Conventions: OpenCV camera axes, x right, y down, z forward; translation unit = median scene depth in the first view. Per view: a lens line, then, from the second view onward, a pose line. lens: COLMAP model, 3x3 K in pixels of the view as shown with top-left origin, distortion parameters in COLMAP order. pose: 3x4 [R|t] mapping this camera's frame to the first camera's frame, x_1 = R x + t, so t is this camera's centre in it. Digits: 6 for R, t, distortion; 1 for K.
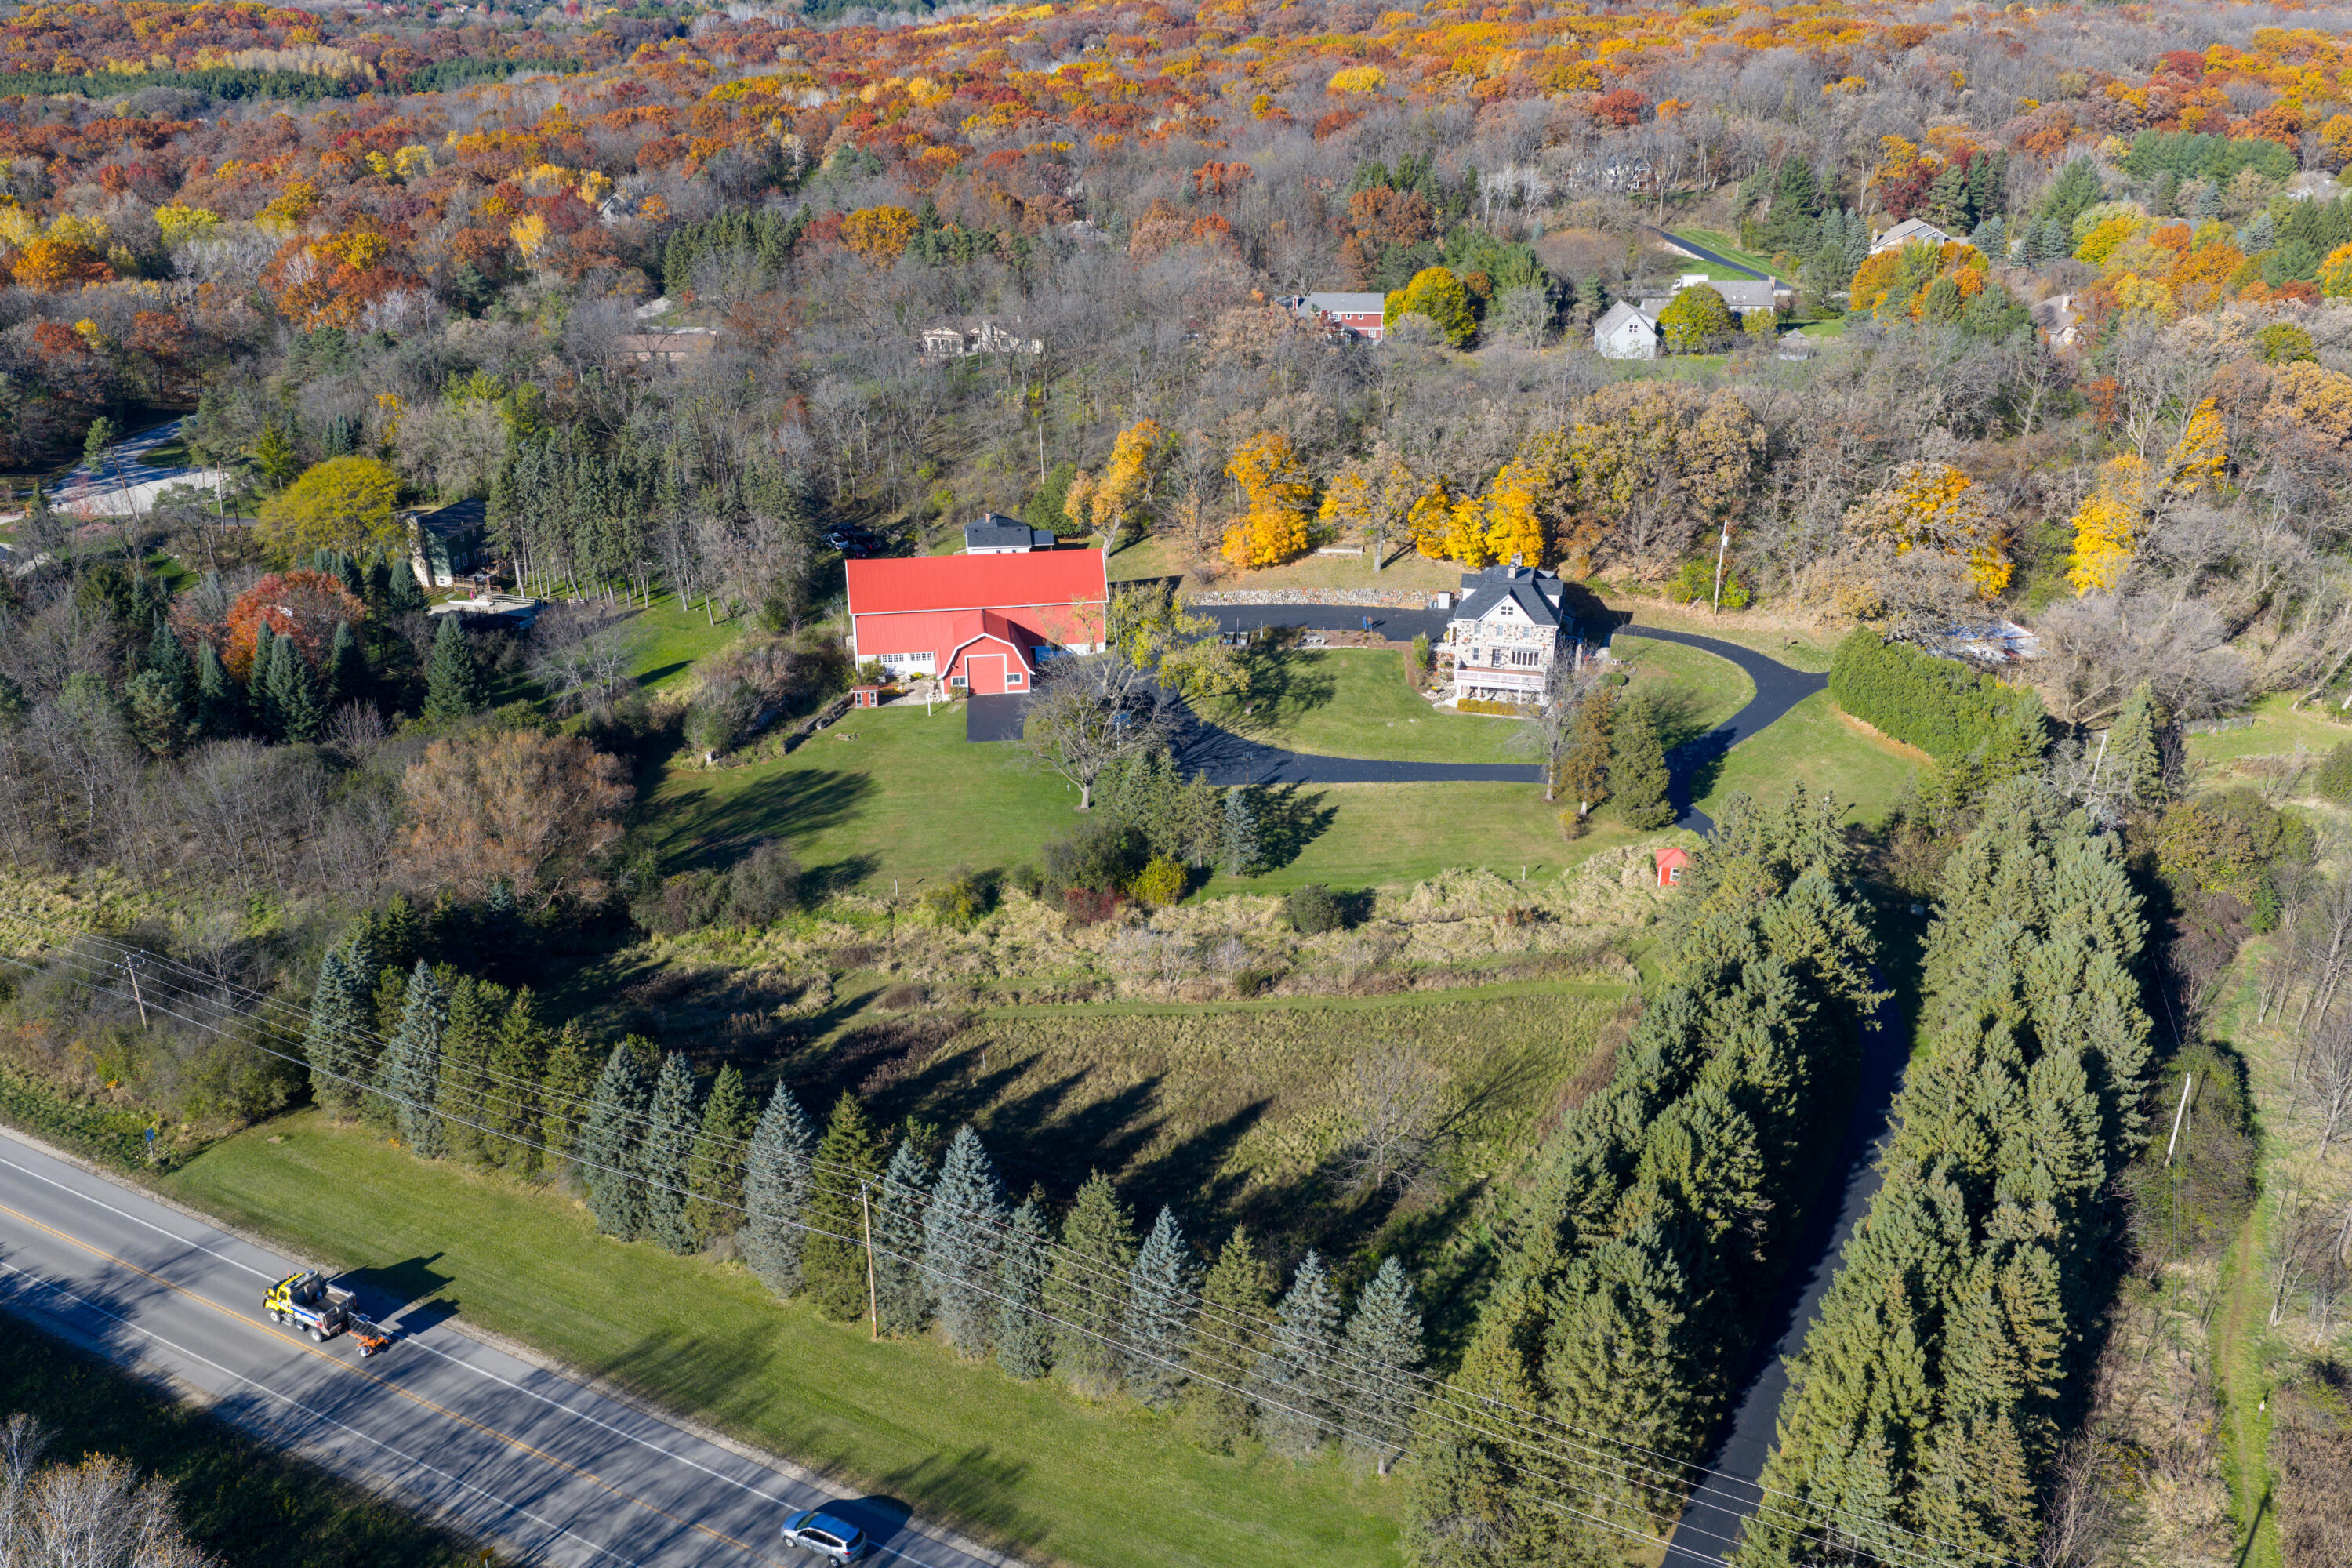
lens RADIAL K [[1942.2, 0, 1176.0], [0, 1942.2, 784.0], [0, 0, 1]] dist [0.024628, -0.047103]
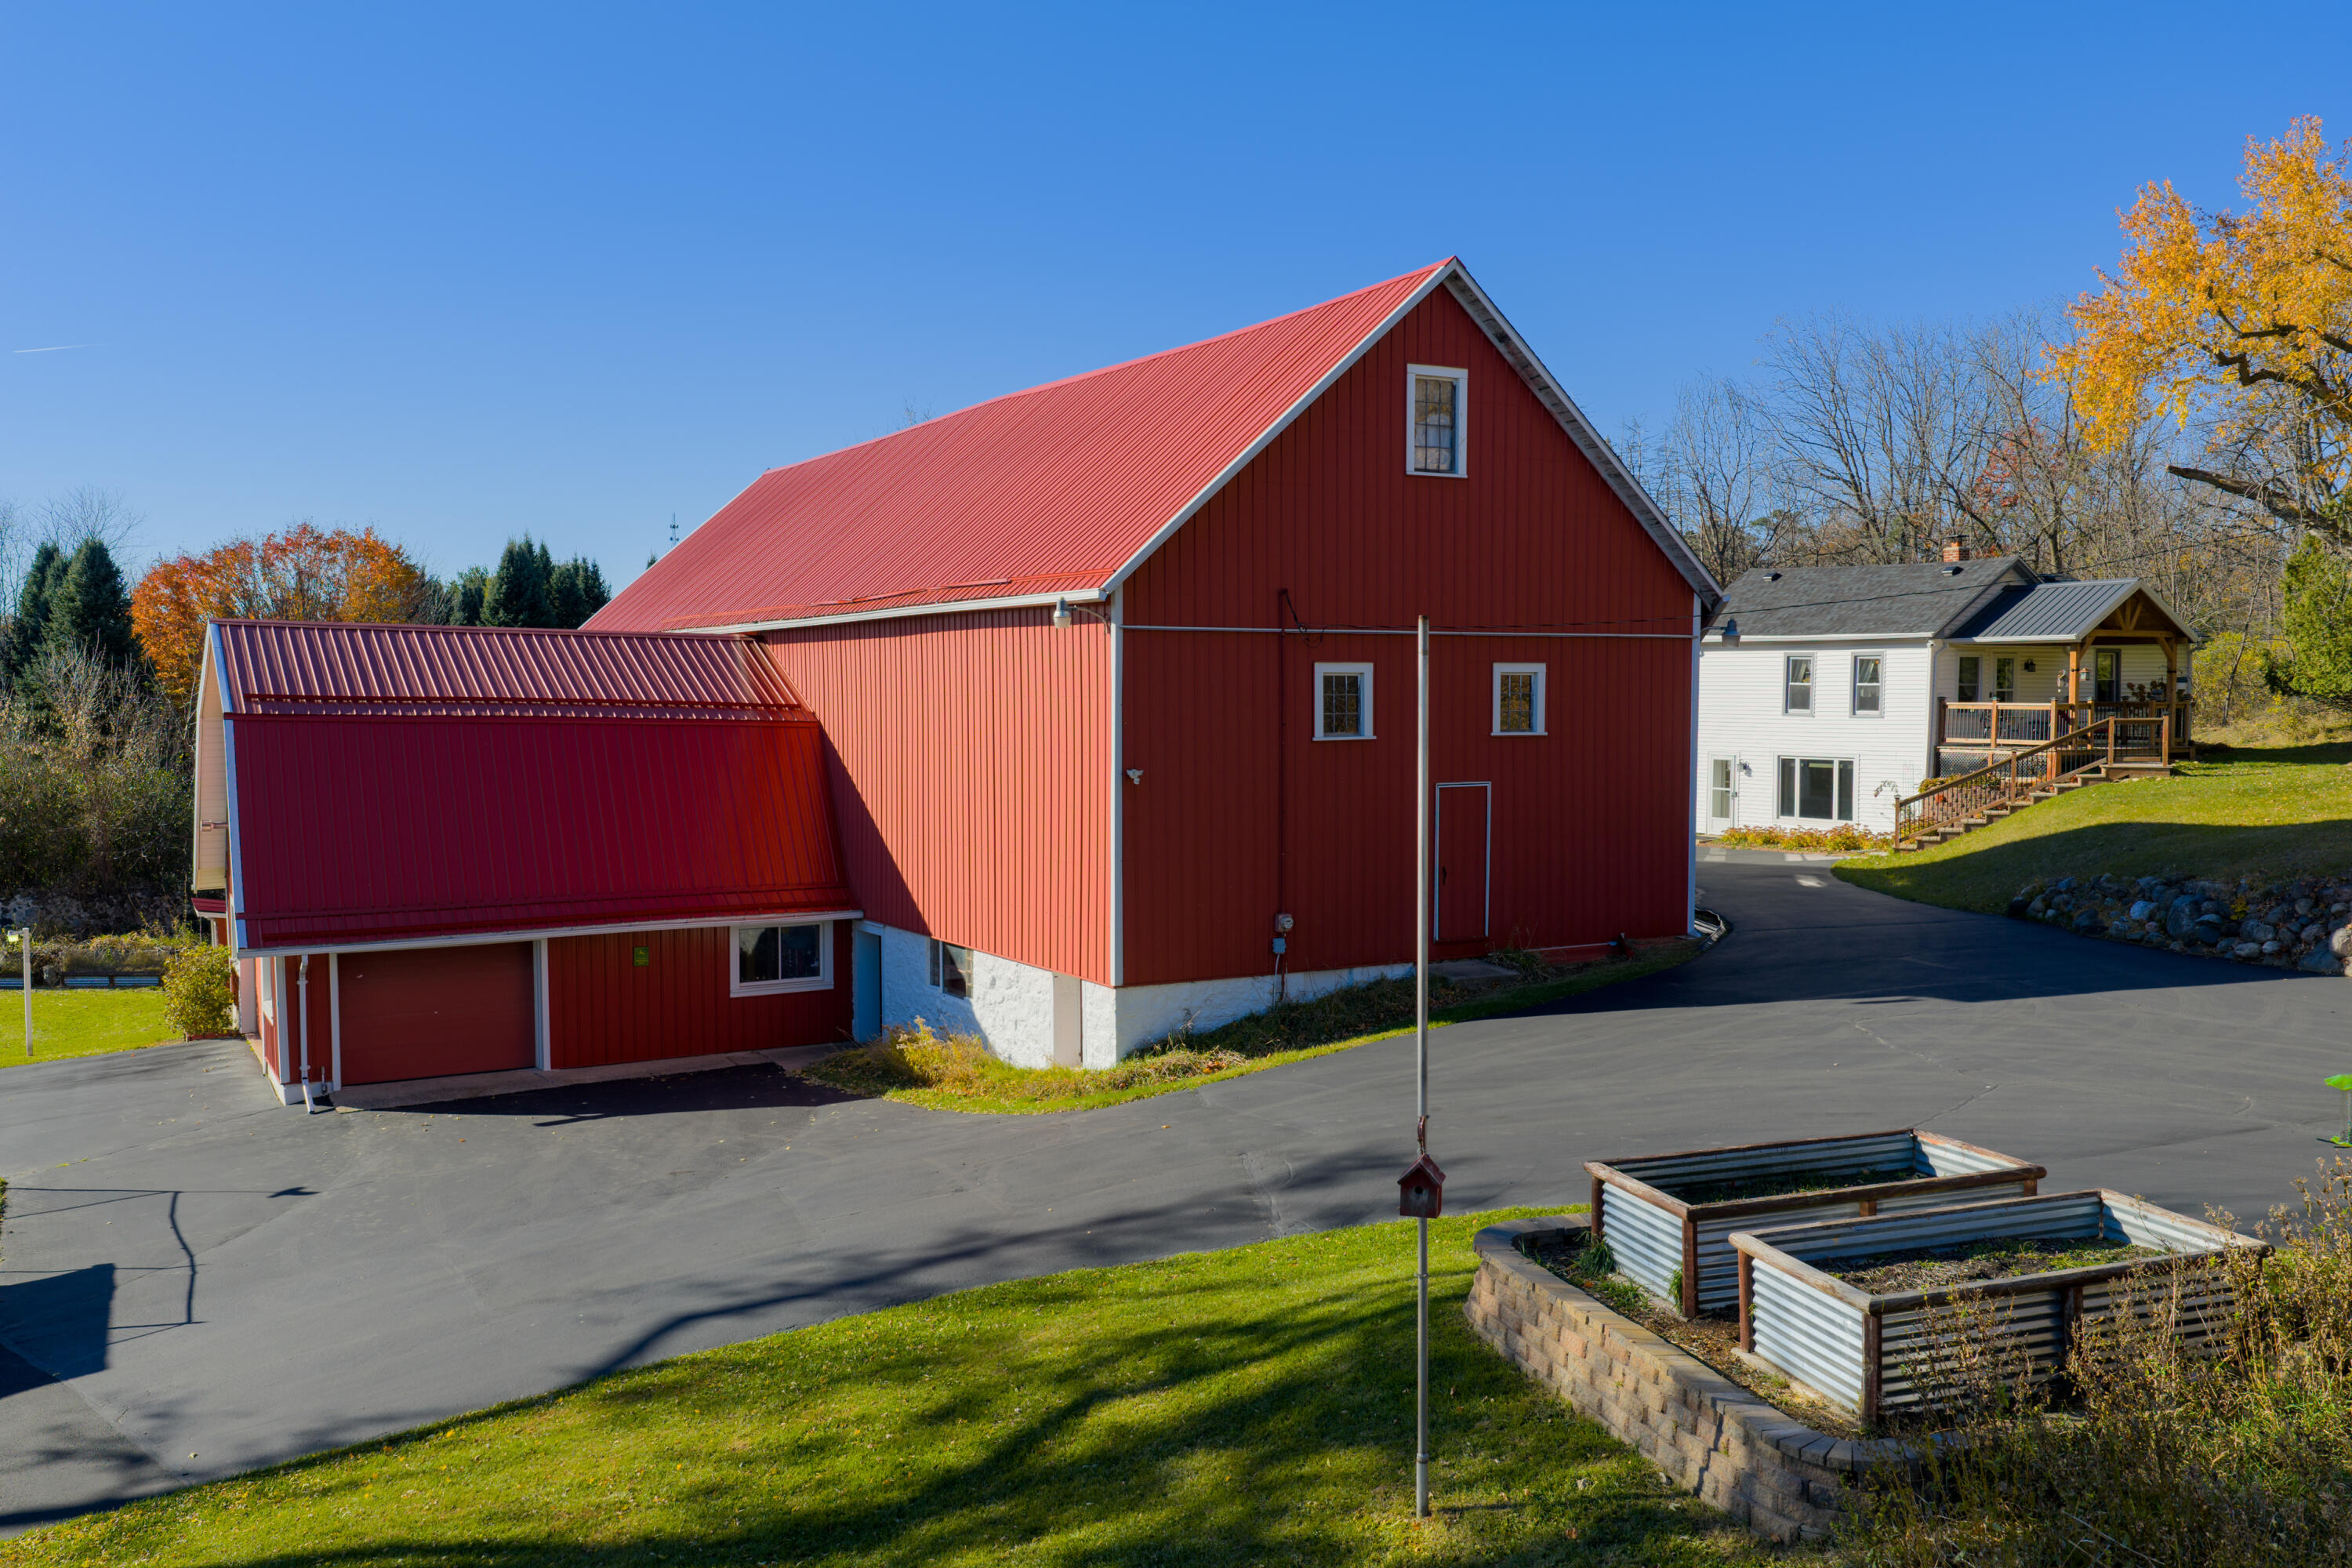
lens RADIAL K [[1942.2, 0, 1176.0], [0, 1942.2, 784.0], [0, 0, 1]] dist [0.024628, -0.047103]
pose [[0.370905, 0.046862, -0.927488, 0.070850], [-0.375021, 0.921229, -0.103427, -0.079384], [0.849581, 0.386189, 0.359263, 1.036946]]
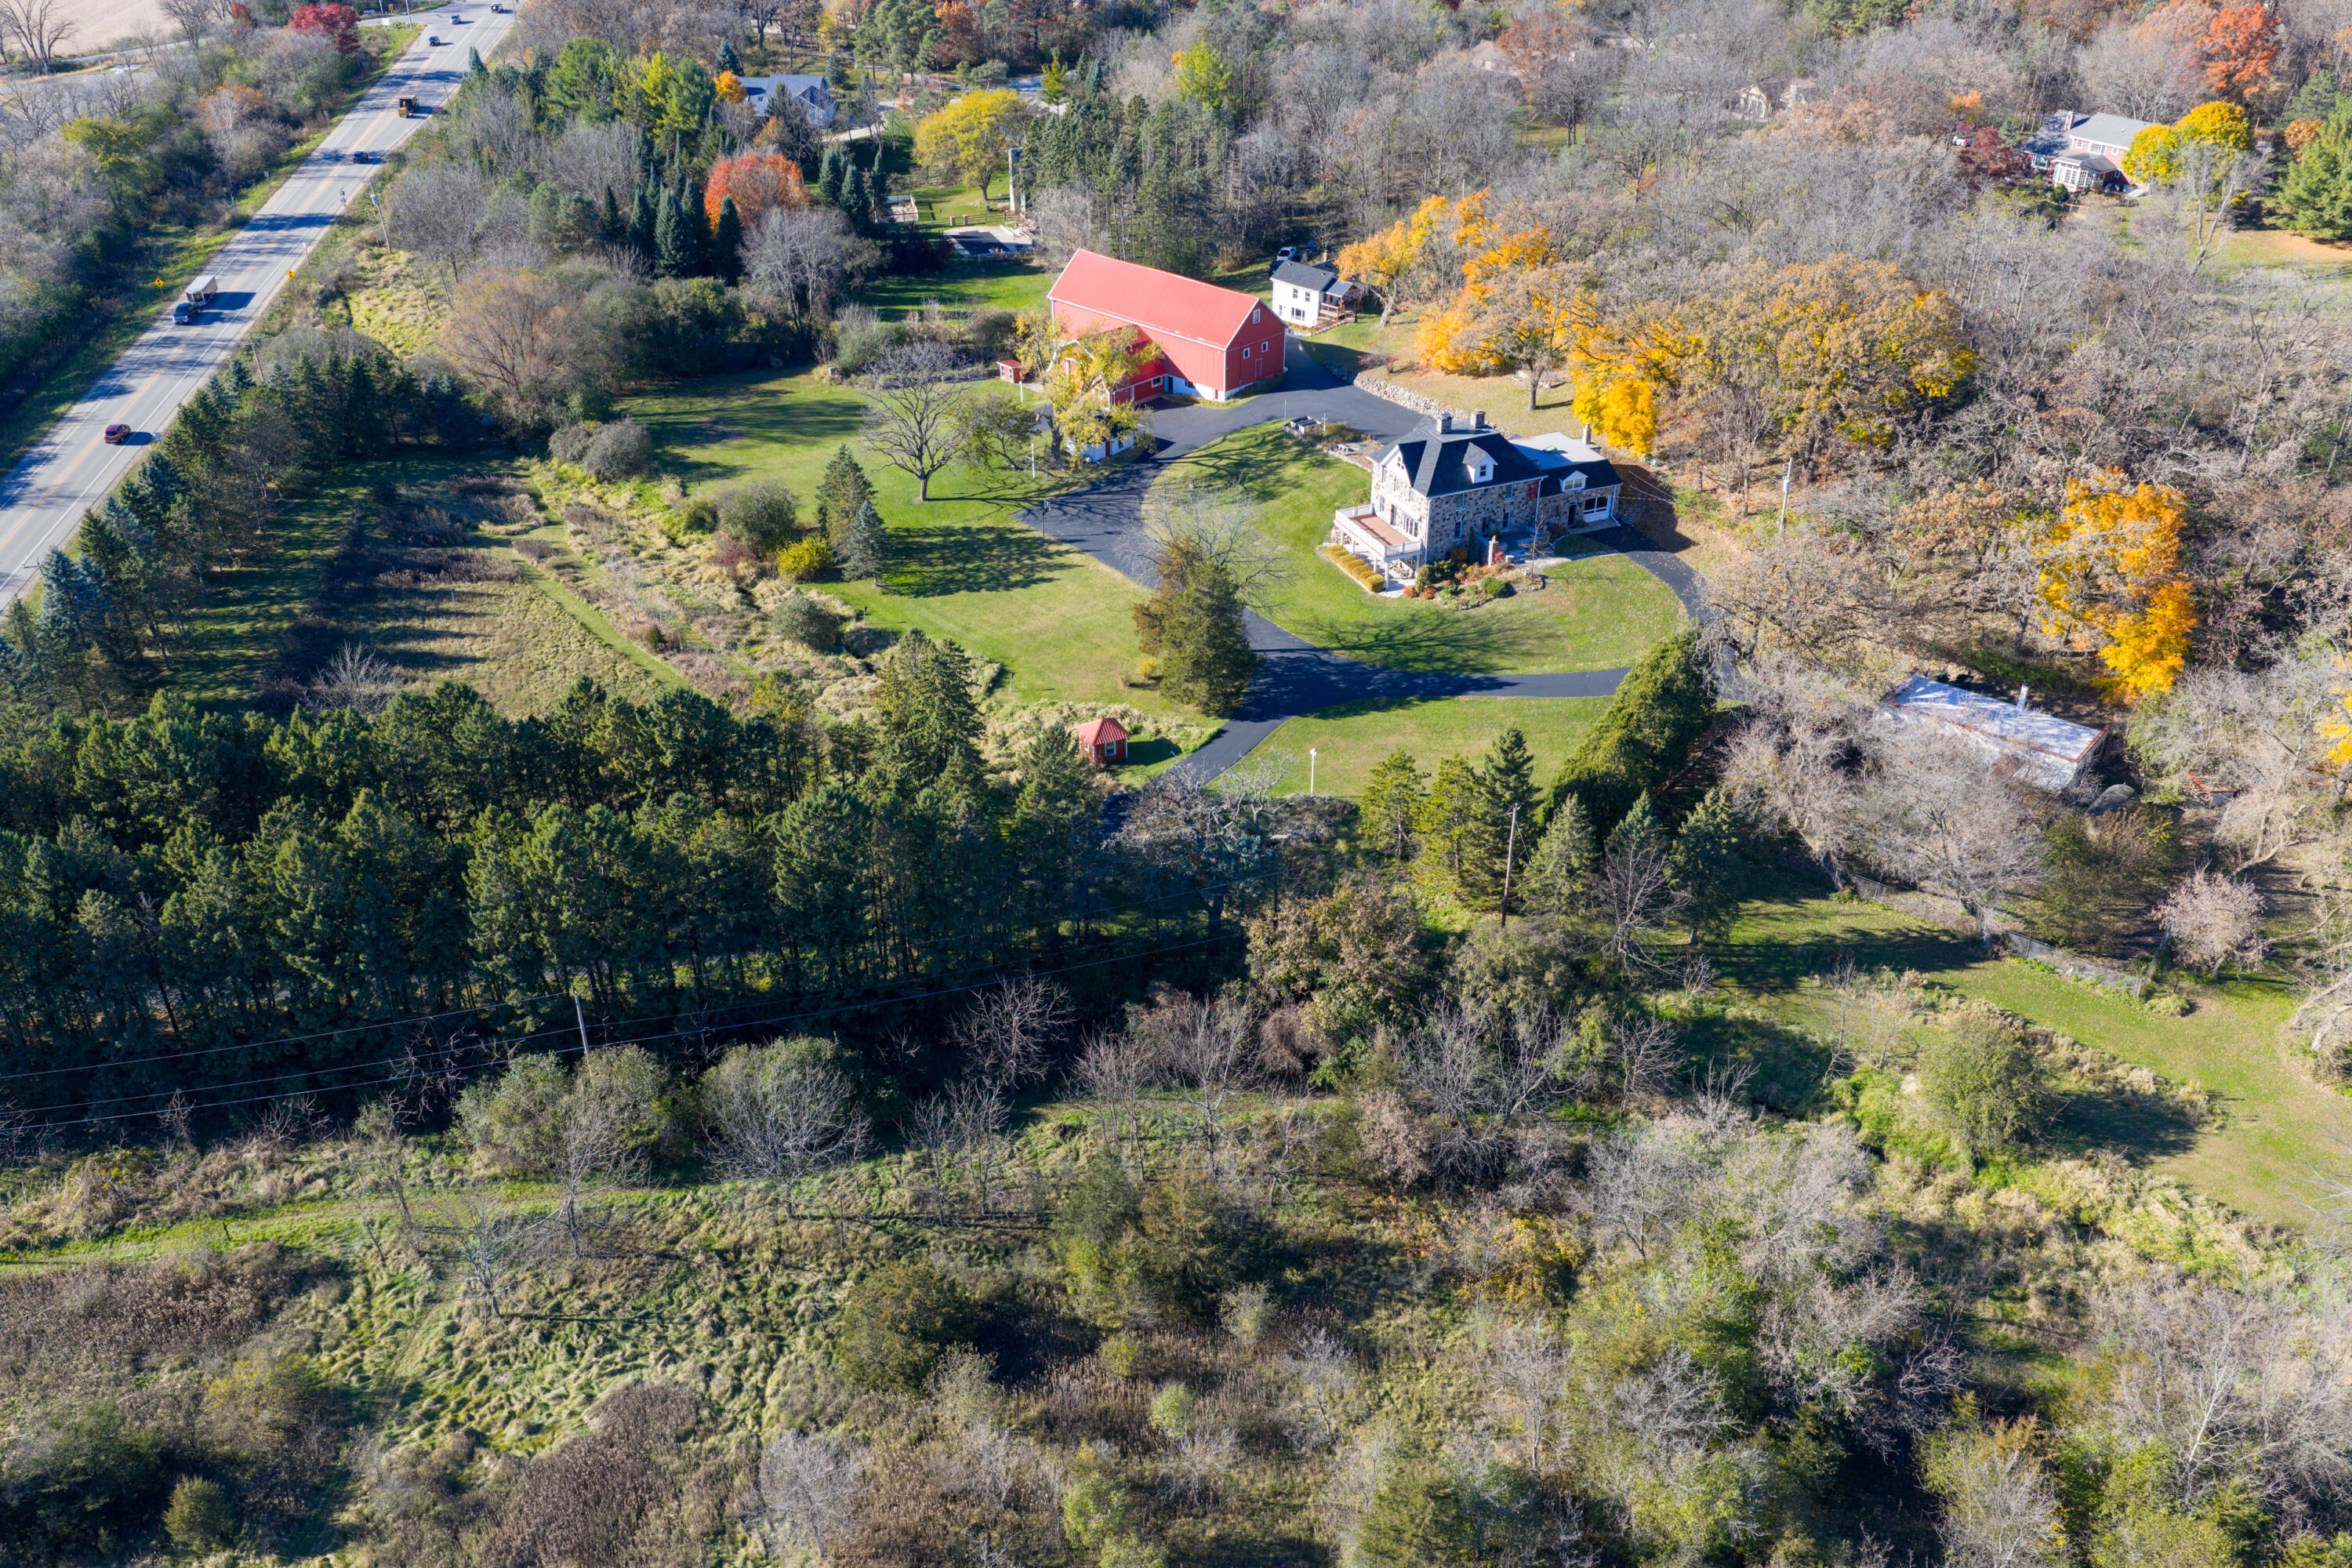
lens RADIAL K [[1942.2, 0, 1176.0], [0, 1942.2, 784.0], [0, 0, 1]] dist [0.024628, -0.047103]
pose [[0.603486, 0.407258, -0.685526, 0.755470], [-0.314573, 0.911598, 0.264636, -0.155904], [0.732699, 0.055943, 0.678249, 0.356991]]
